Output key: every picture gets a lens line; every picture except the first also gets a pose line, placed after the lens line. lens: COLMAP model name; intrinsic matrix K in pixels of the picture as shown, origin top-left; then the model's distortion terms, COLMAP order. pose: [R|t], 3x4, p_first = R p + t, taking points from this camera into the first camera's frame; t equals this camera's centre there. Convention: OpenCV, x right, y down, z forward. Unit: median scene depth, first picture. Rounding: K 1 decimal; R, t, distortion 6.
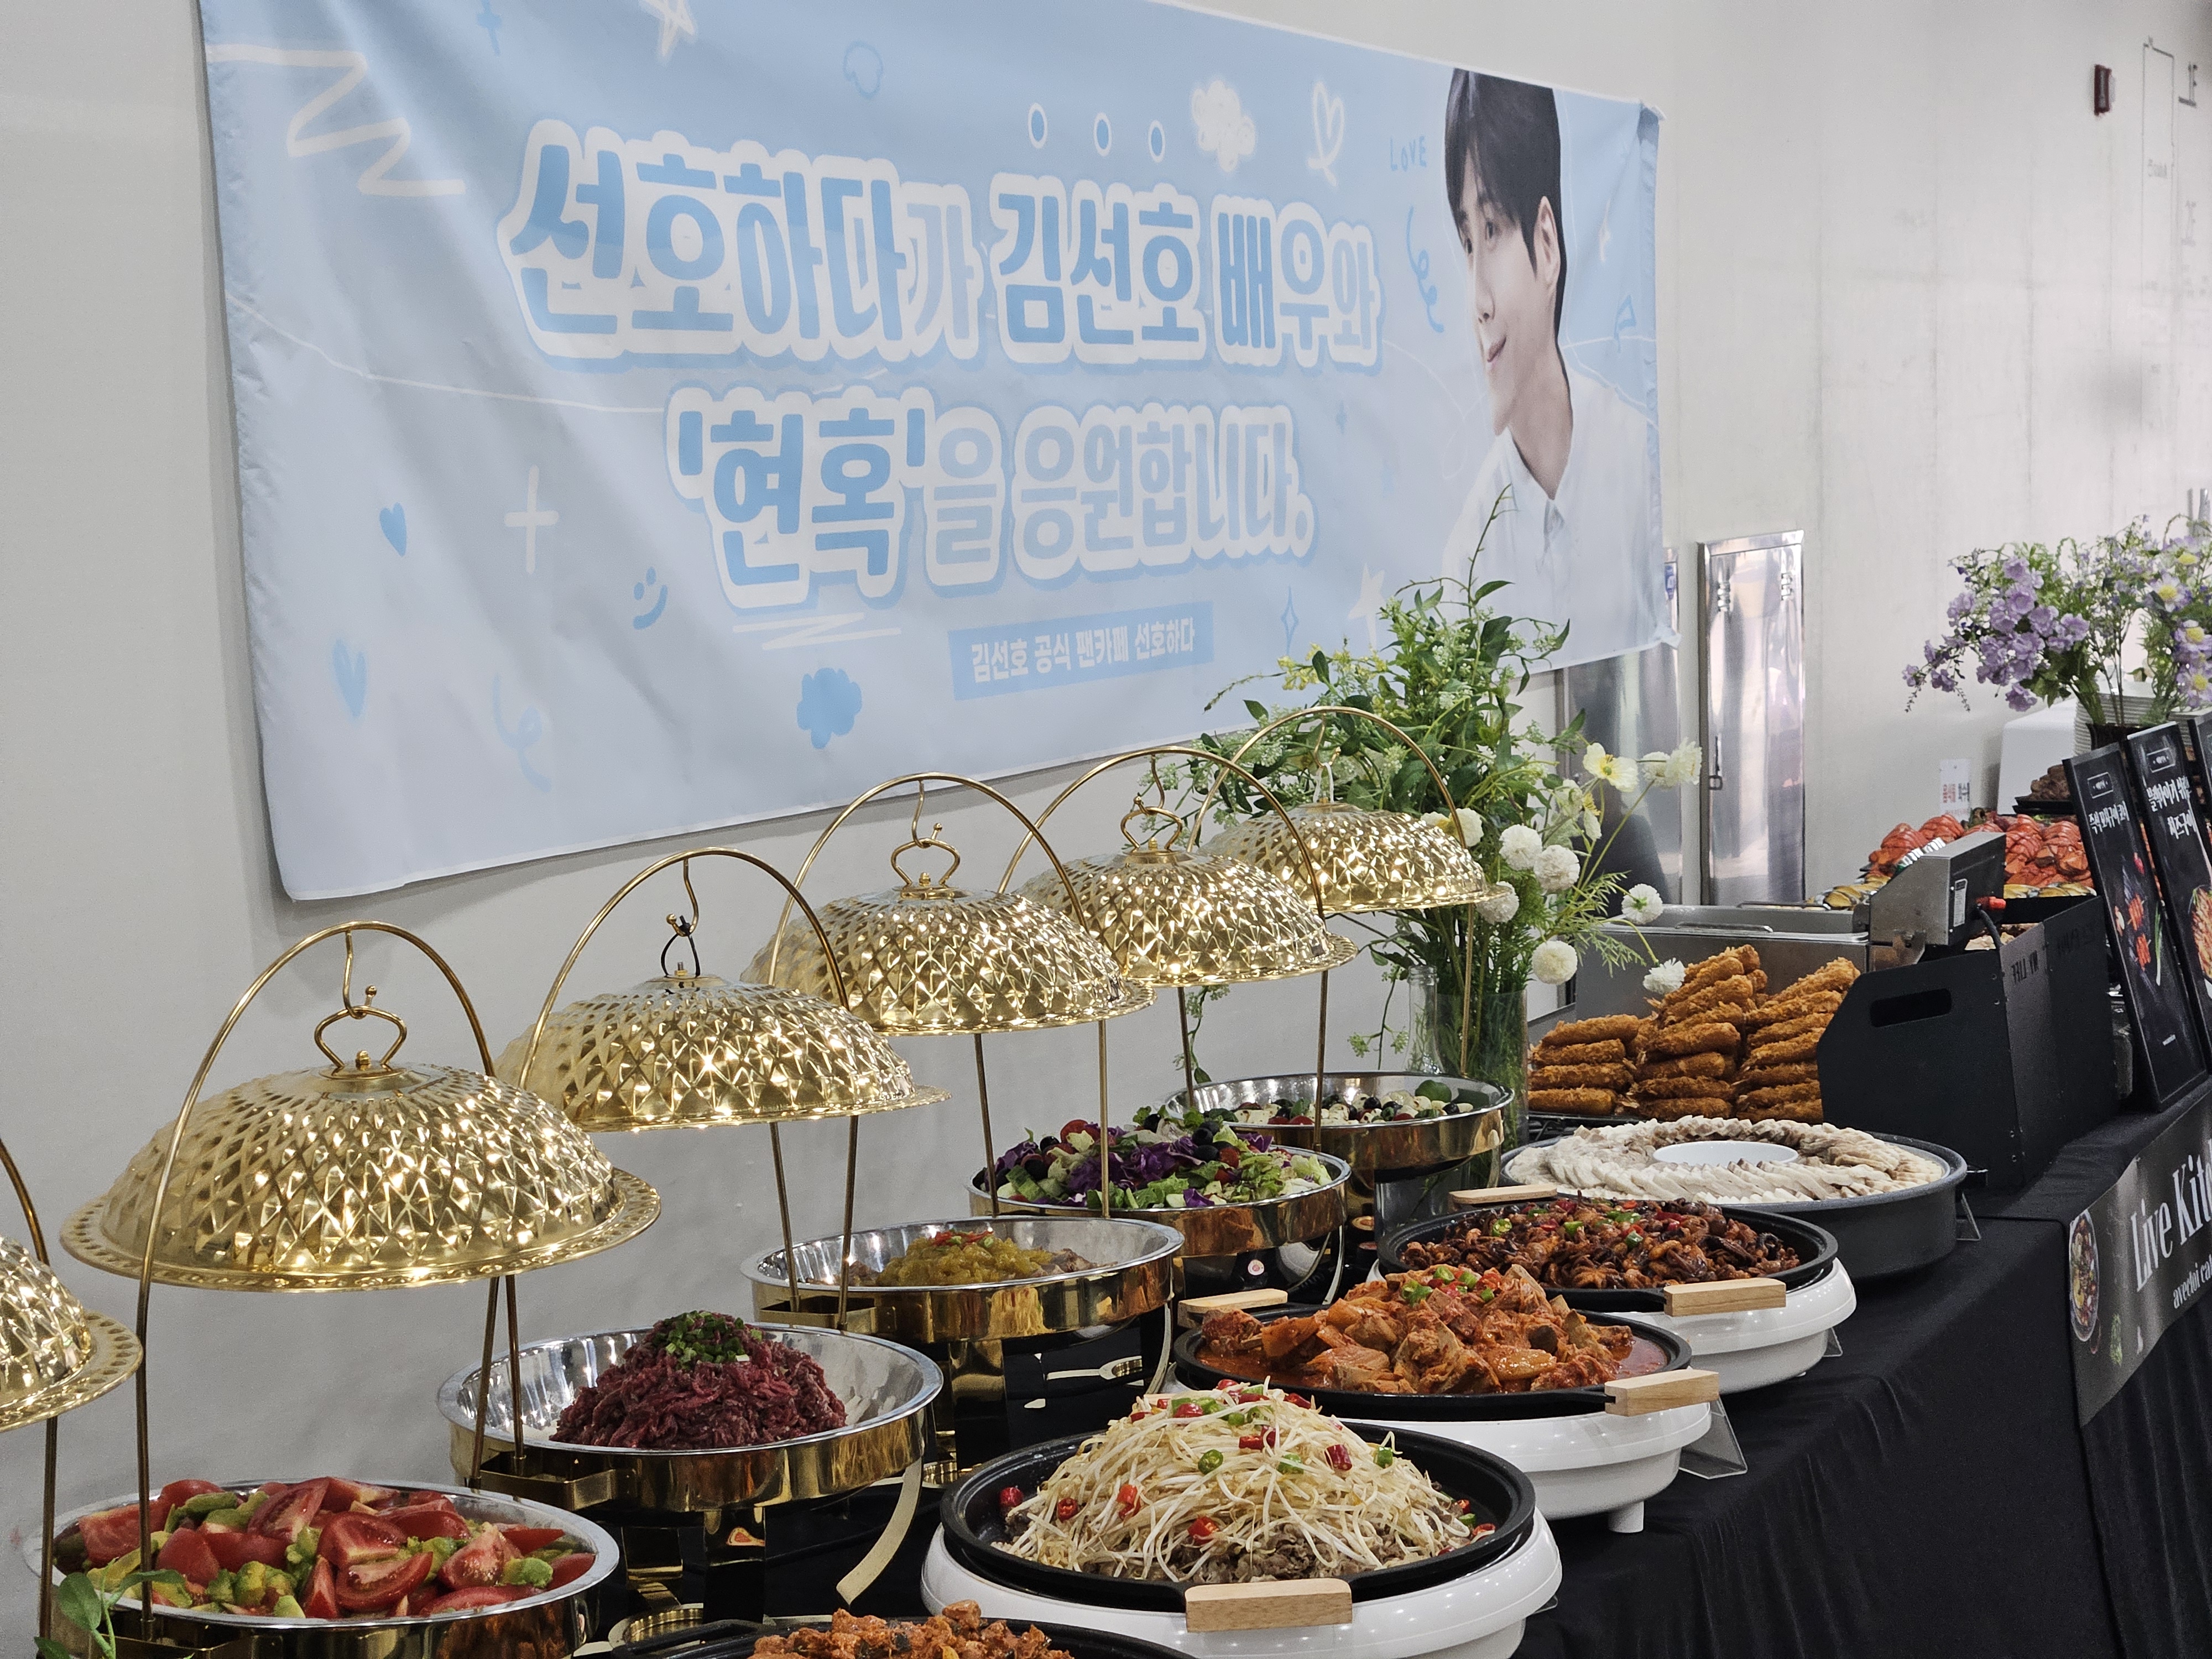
lens RADIAL K [[4188.5, 0, 1106.0], [0, 4188.5, 829.5], [0, 0, 1]] dist [-0.847252, 11.380948]
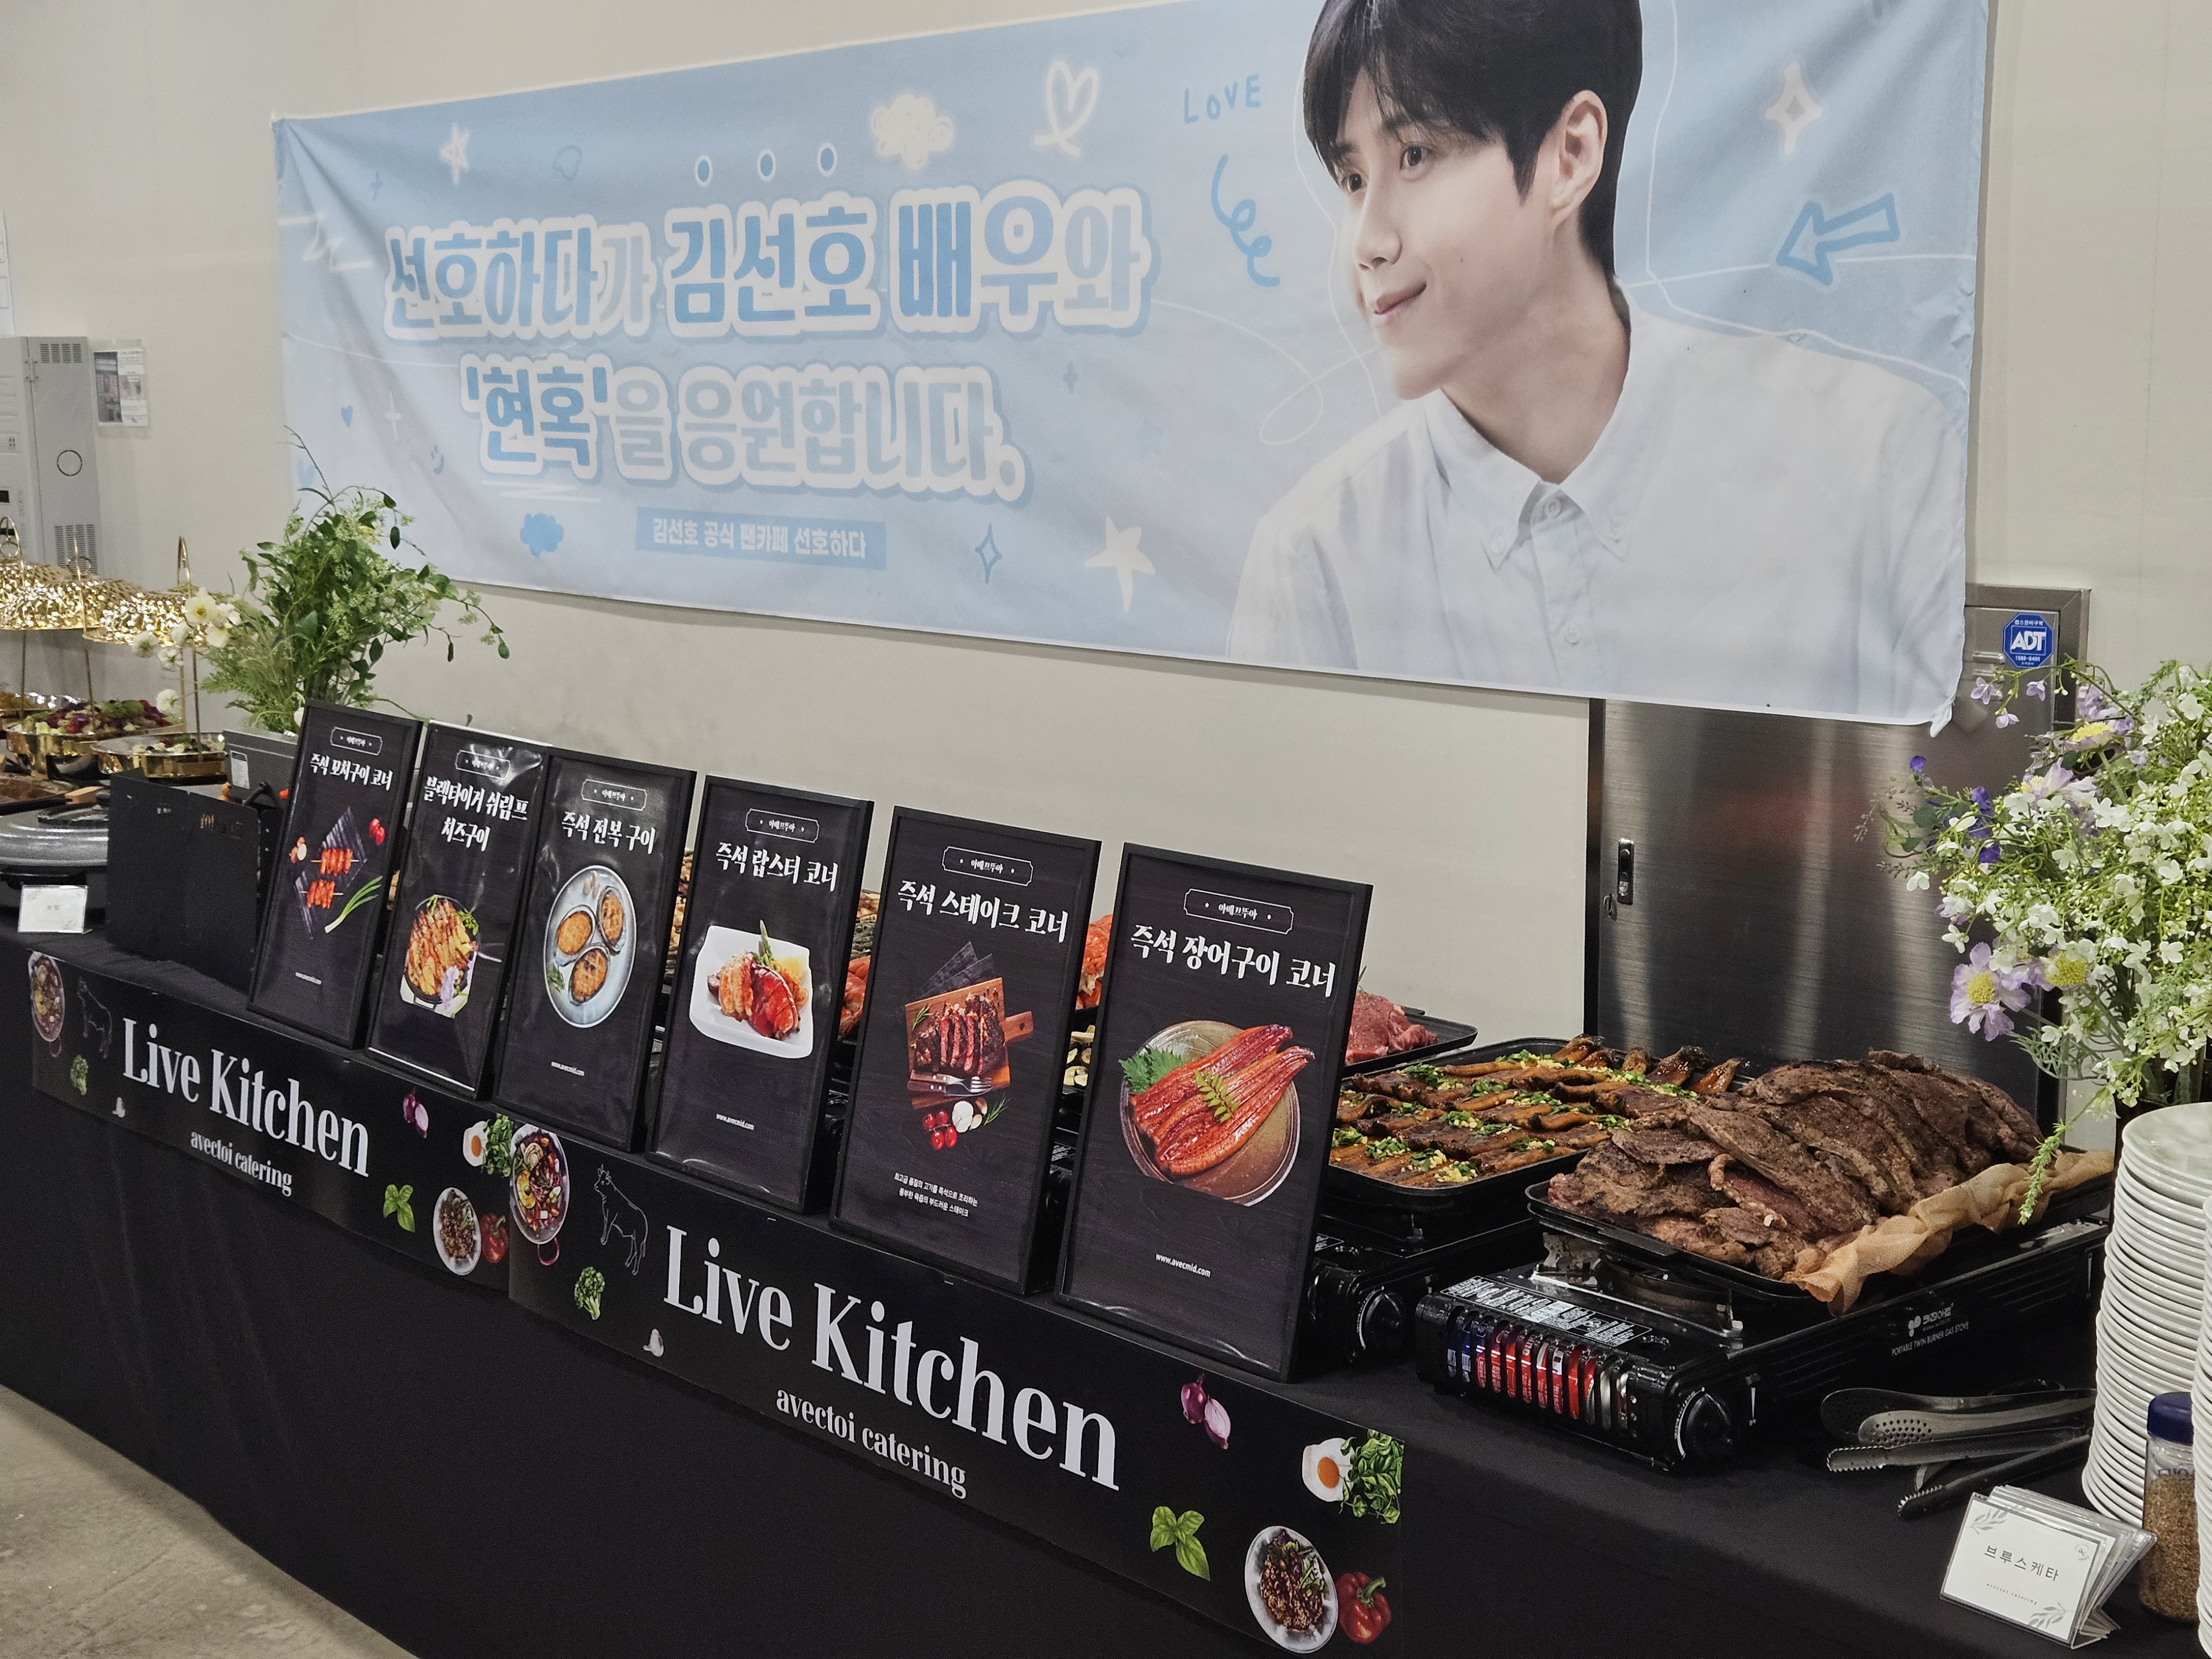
lens RADIAL K [[2883.3, 0, 1106.0], [0, 2883.3, 829.5], [0, 0, 1]] dist [0.117260, -0.415205]
pose [[-0.398209, 0.169623, -0.901475, 0.915089], [-0.073354, 0.973718, 0.215620, -0.179010], [0.914357, 0.151989, -0.375301, 1.585420]]
